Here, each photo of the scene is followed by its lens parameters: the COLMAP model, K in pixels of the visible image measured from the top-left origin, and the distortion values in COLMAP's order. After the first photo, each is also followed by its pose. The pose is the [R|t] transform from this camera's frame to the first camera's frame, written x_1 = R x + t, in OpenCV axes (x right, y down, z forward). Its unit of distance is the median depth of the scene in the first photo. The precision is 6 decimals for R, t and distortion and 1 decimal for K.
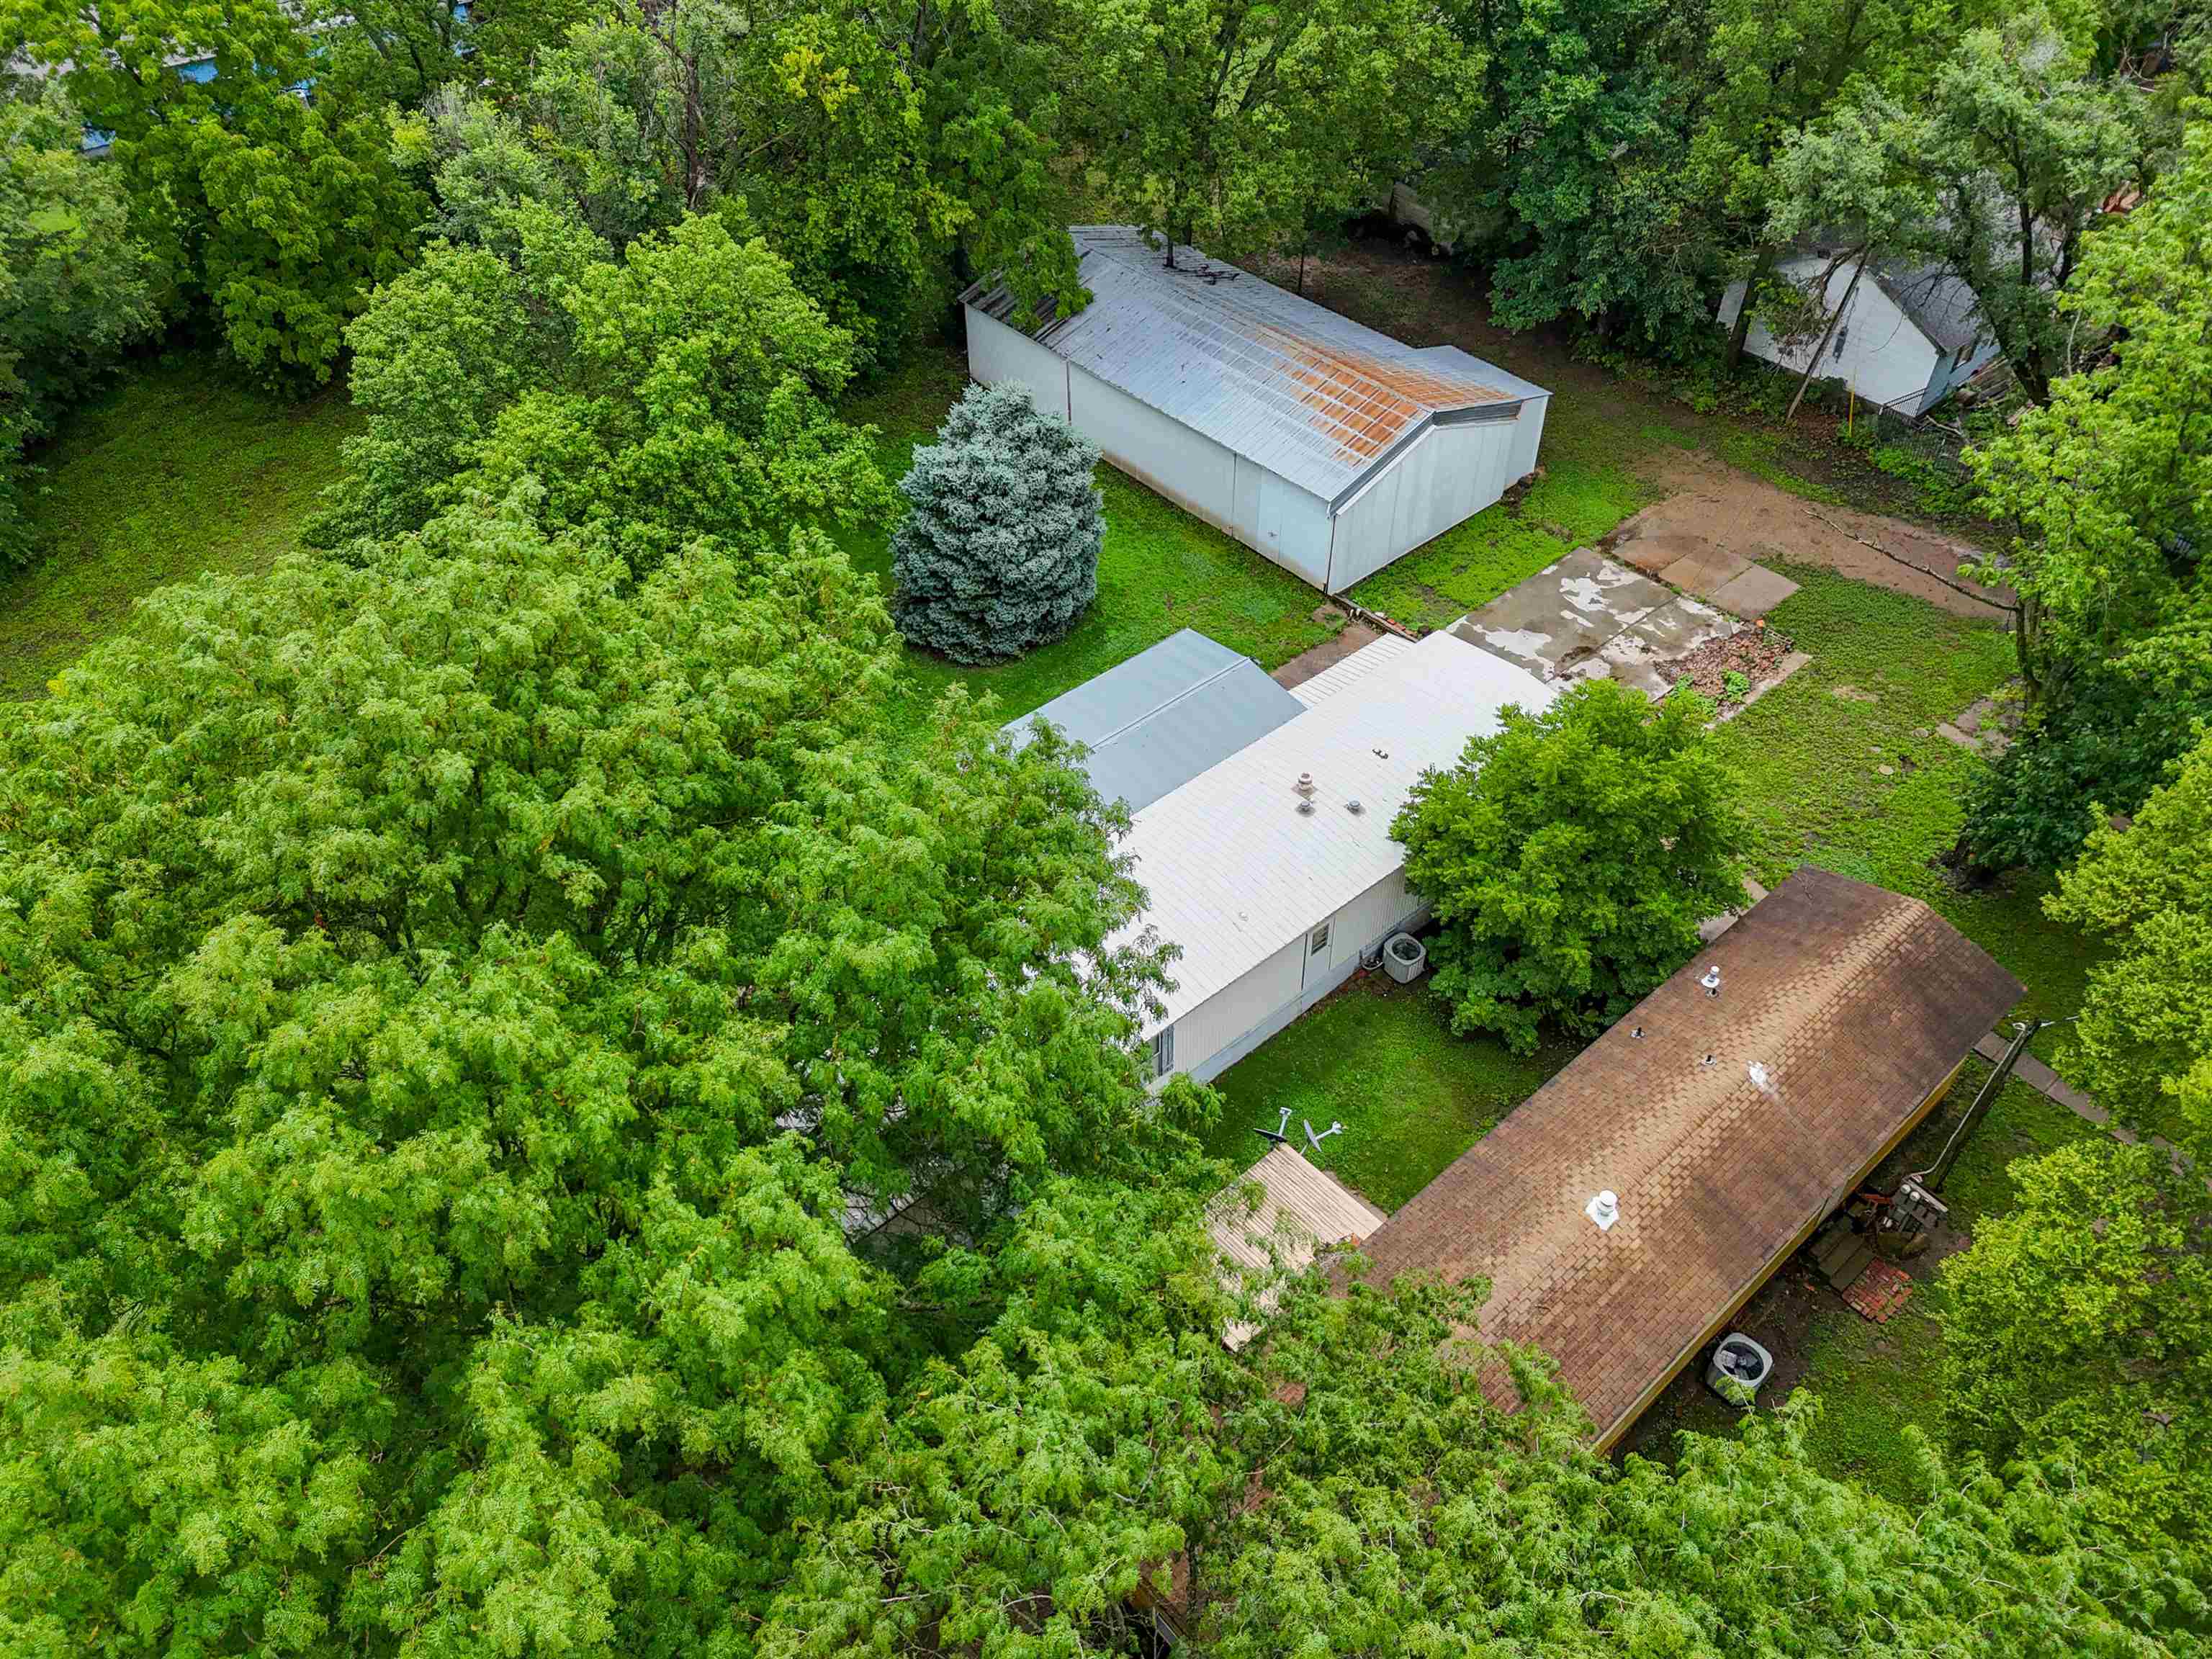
lens RADIAL K [[1590.7, 0, 1104.4], [0, 1590.7, 829.1], [0, 0, 1]] dist [0.043843, 0.001865]
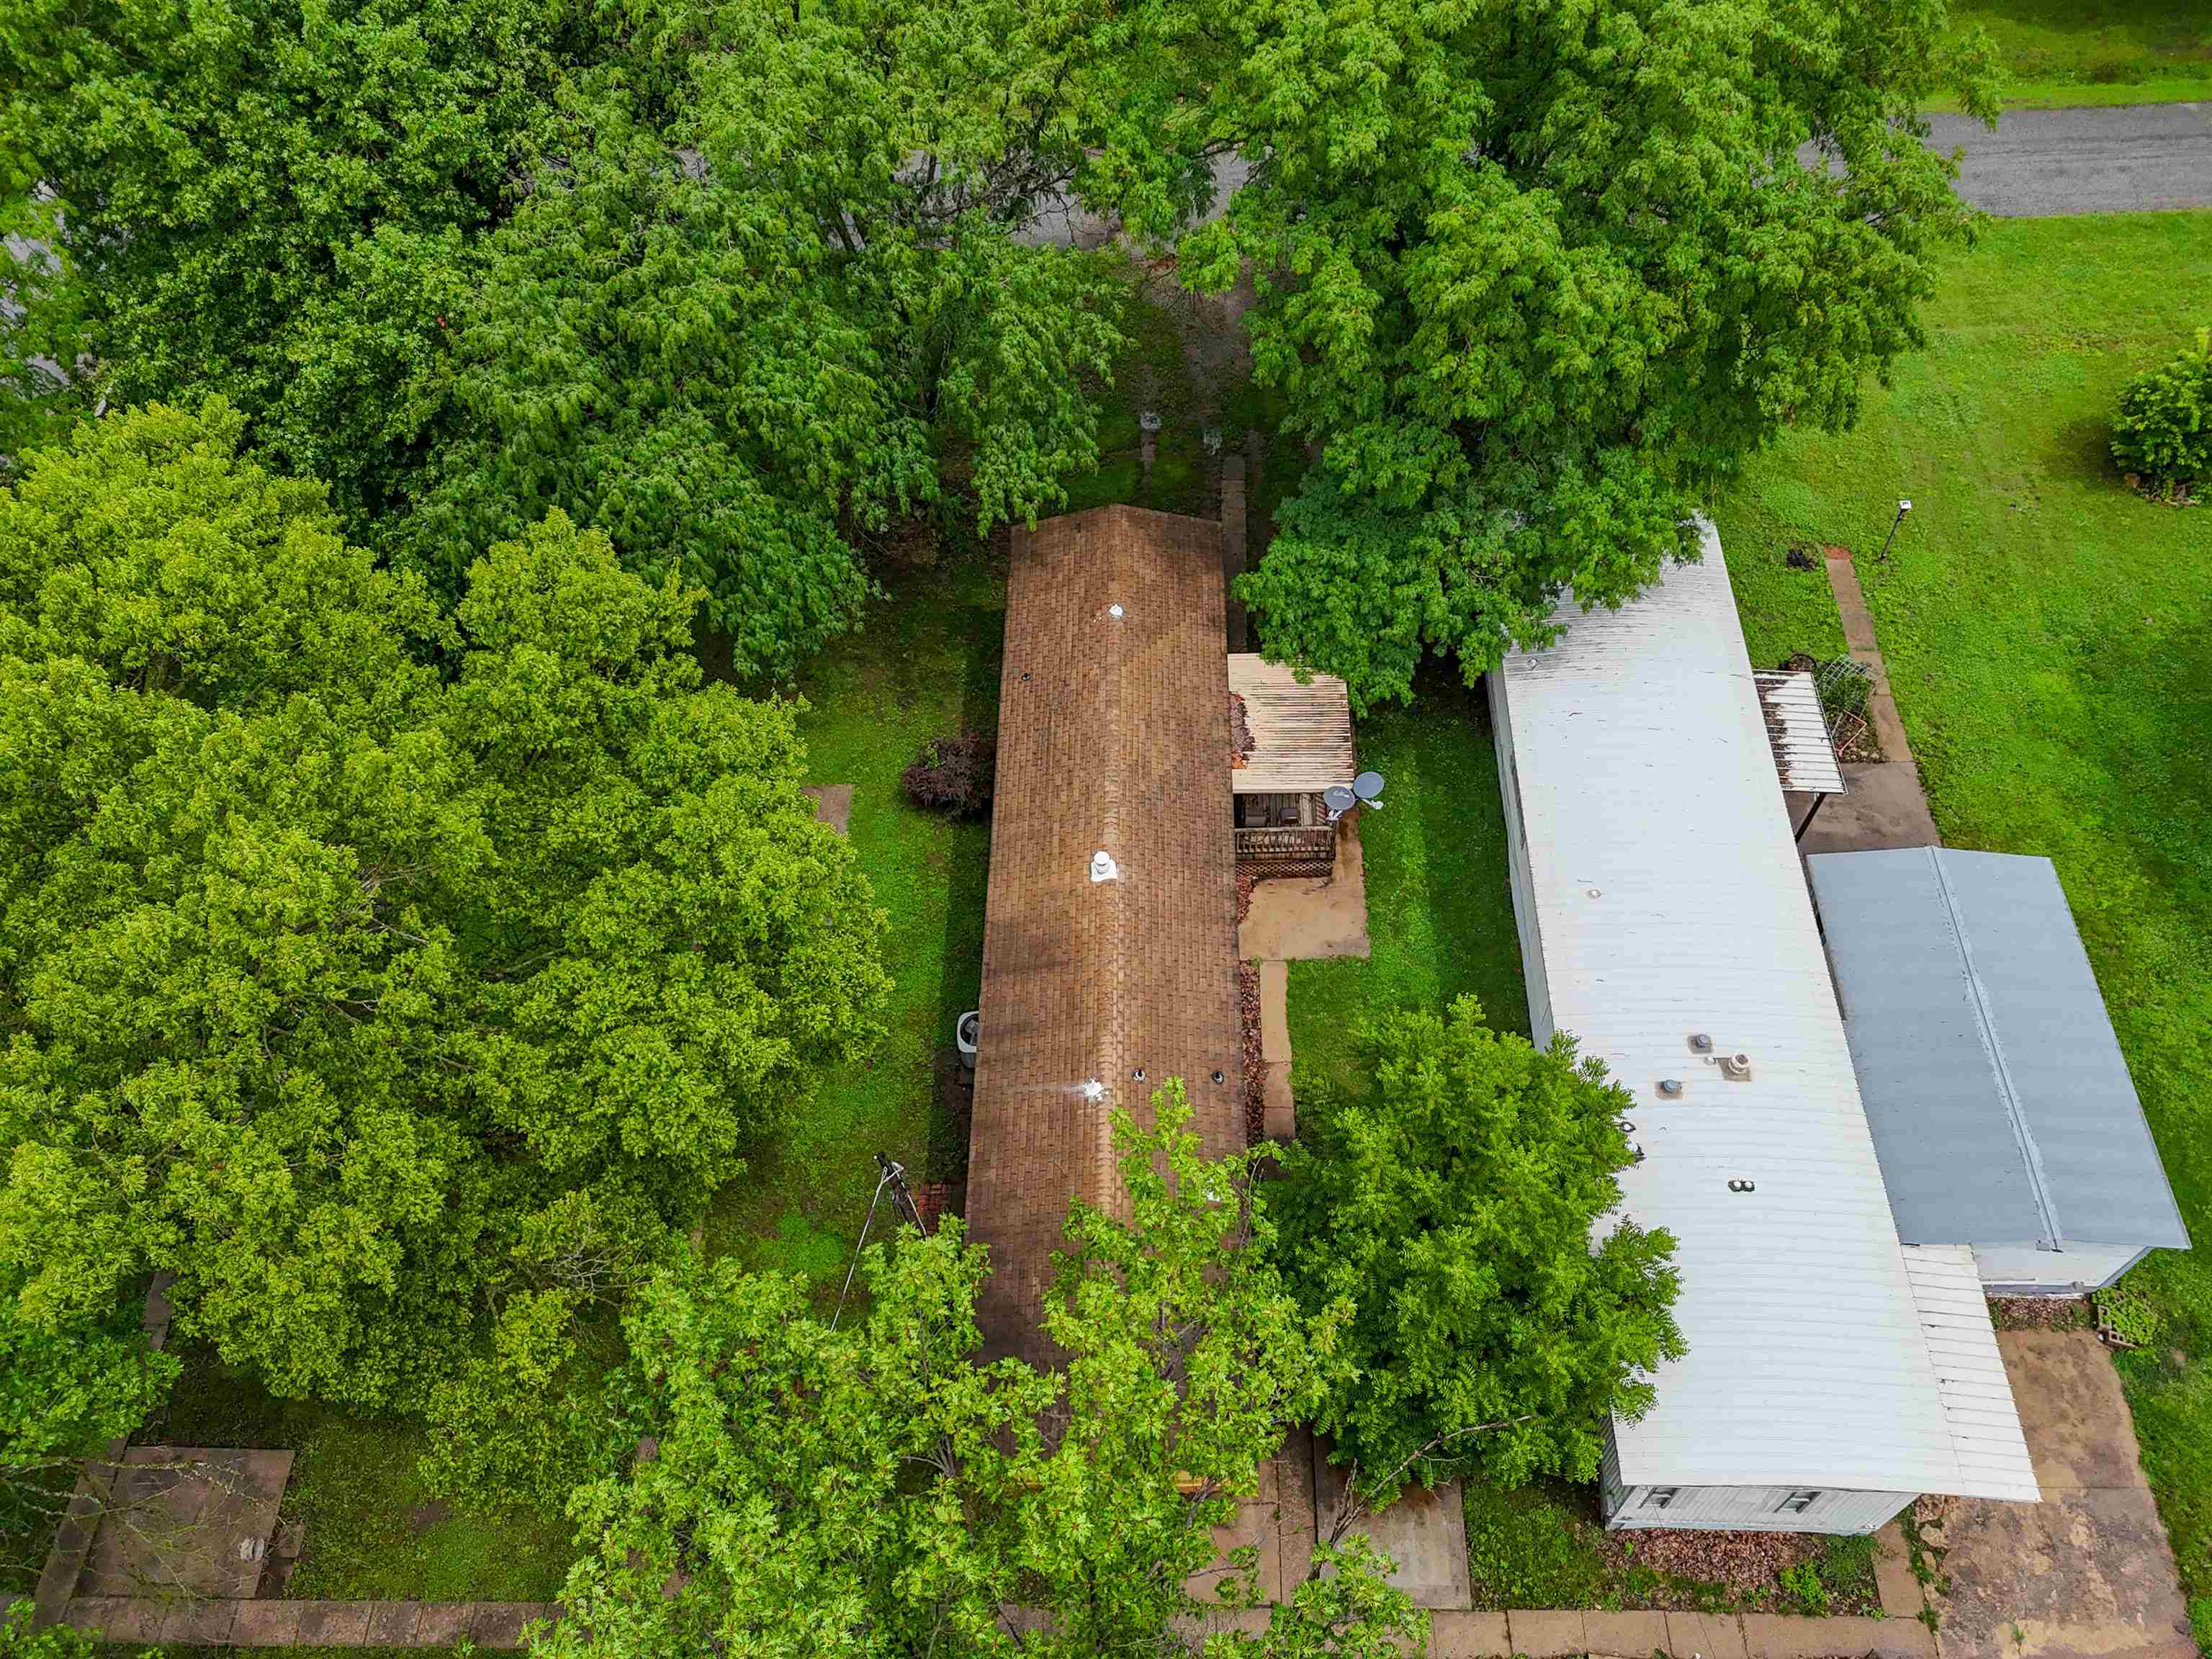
lens RADIAL K [[1590.7, 0, 1106.4], [0, 1590.7, 833.8], [0, 0, 1]] dist [0.043843, 0.001865]
pose [[-0.655341, 0.647161, -0.389499, 0.454963], [-0.490492, 0.027533, 0.871011, -0.454791], [0.574409, 0.761856, 0.299384, 0.414266]]
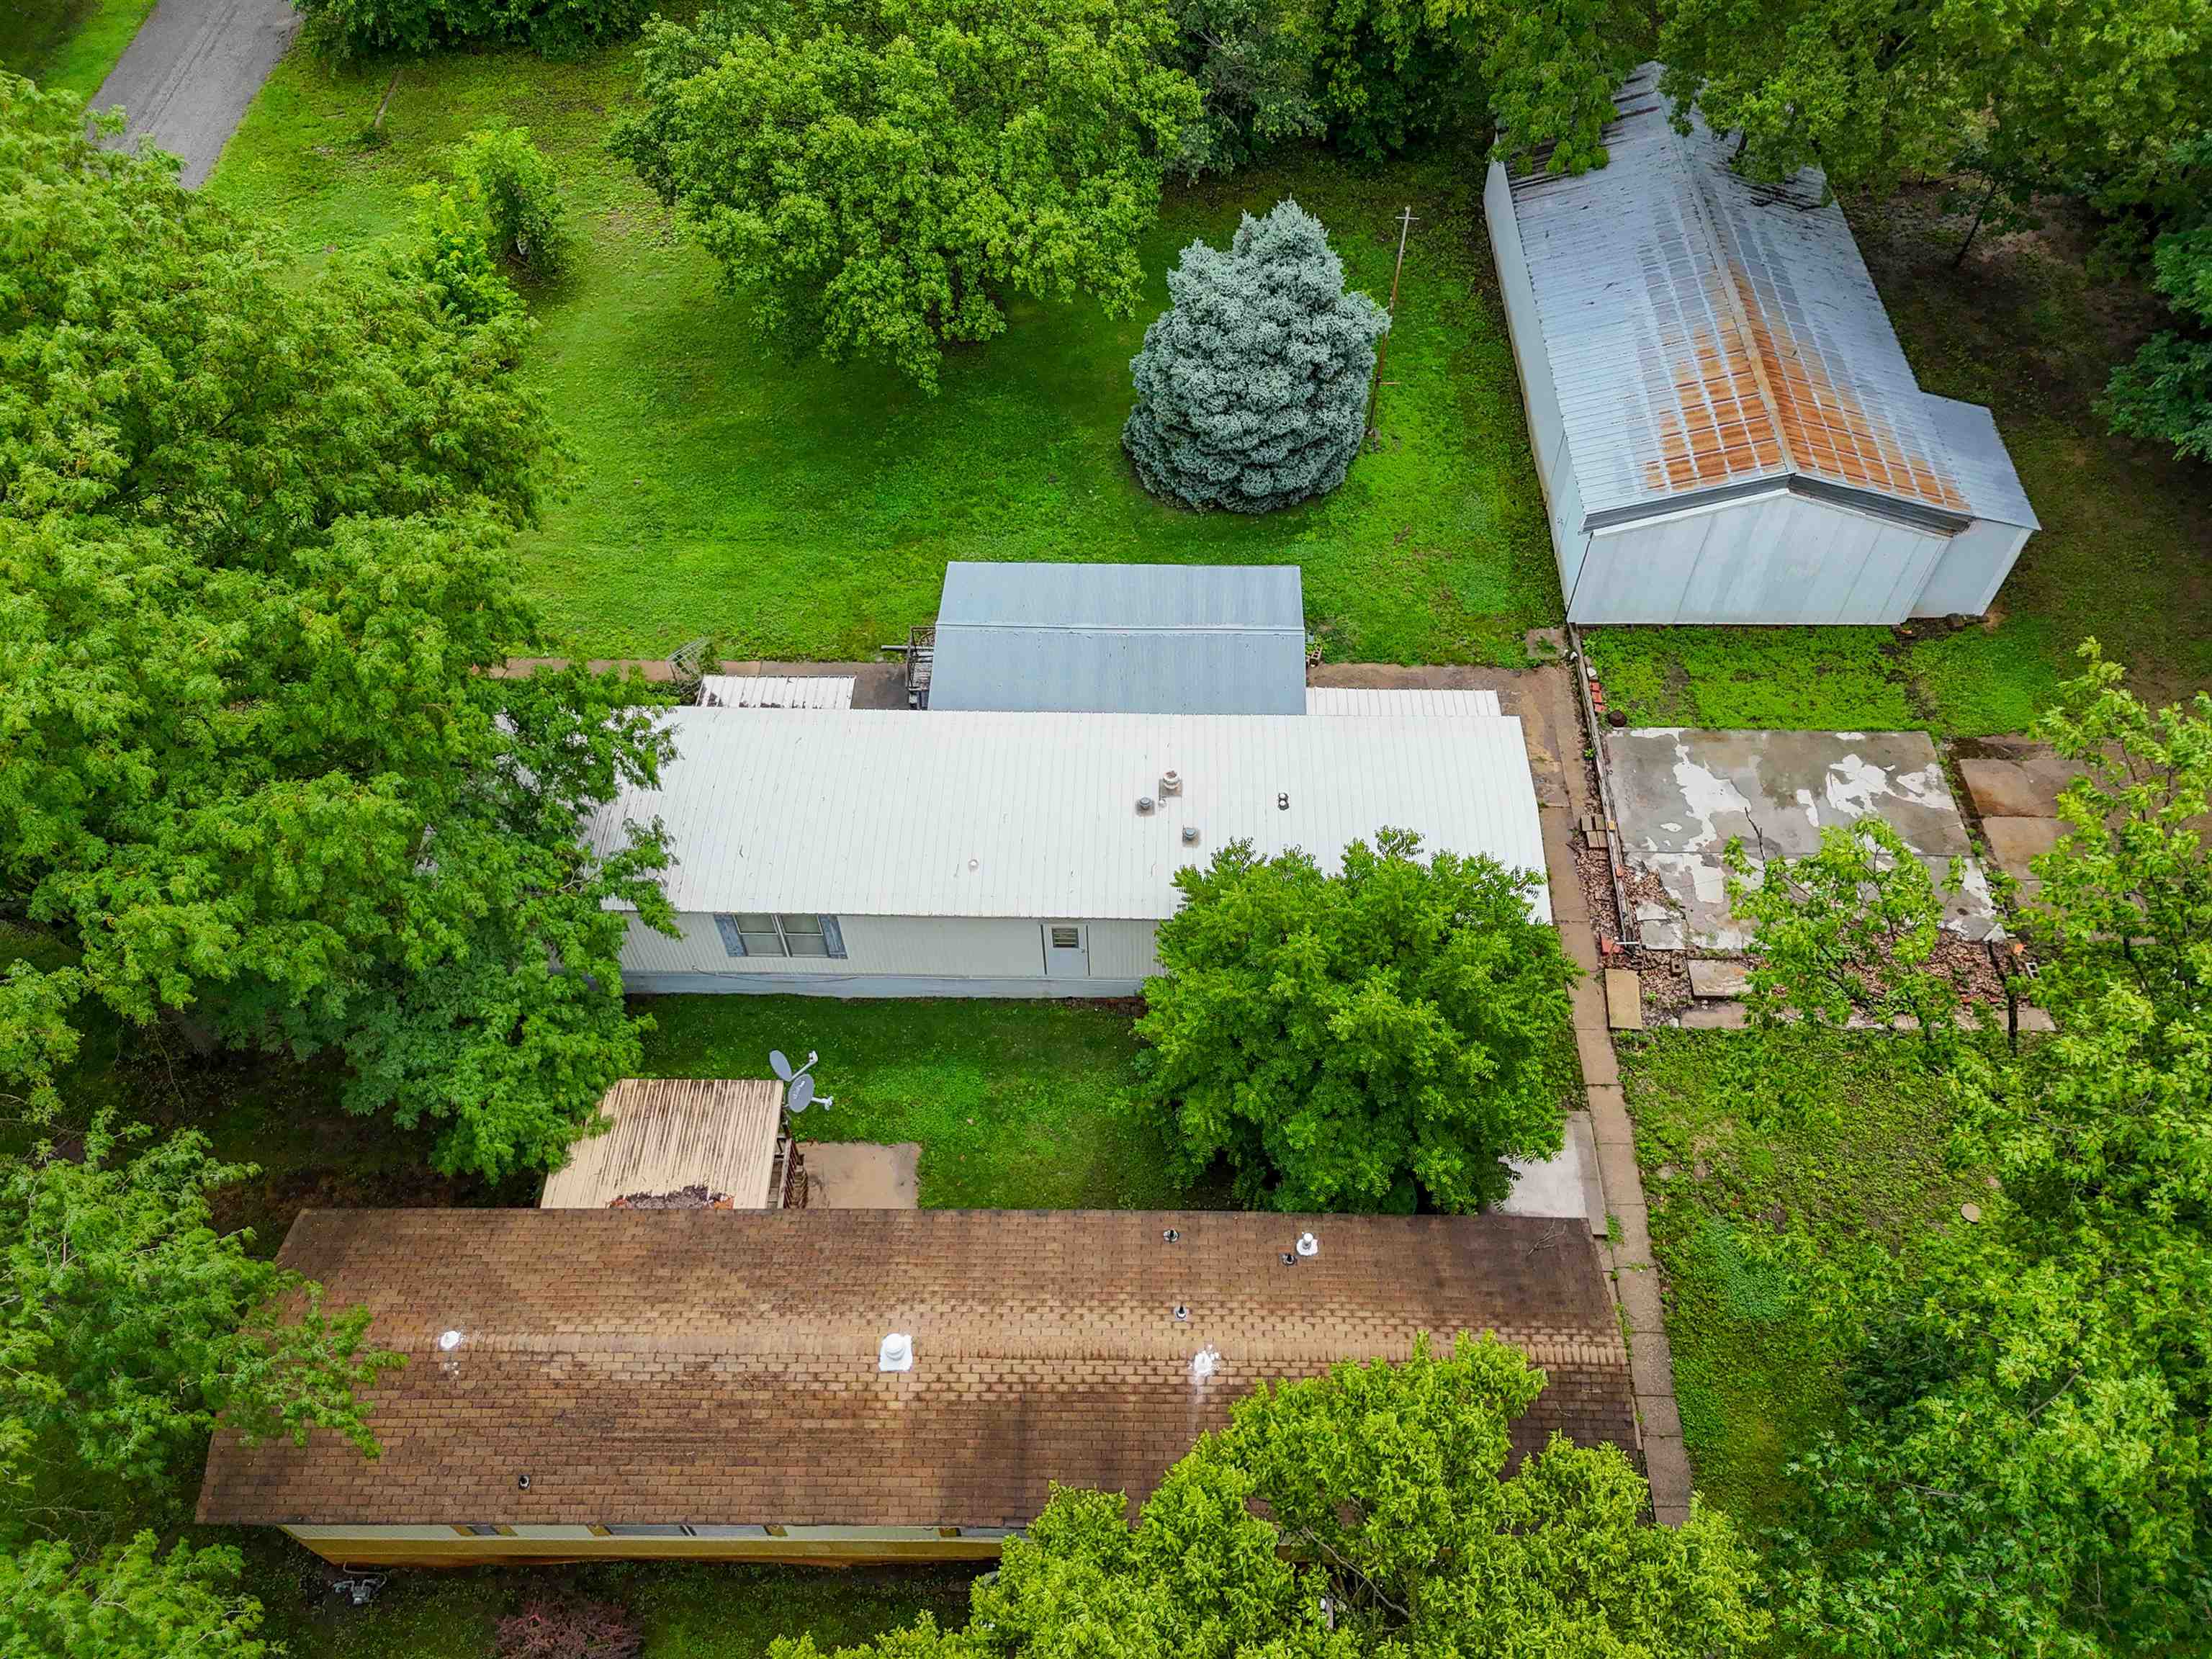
lens RADIAL K [[1590.7, 0, 1105.2], [0, 1590.7, 827.8], [0, 0, 1]] dist [0.043843, 0.001865]
pose [[0.747499, 0.538060, -0.389534, 0.365302], [-0.467837, 0.842739, 0.266308, -0.178473], [0.471565, -0.016827, 0.881671, 0.187771]]
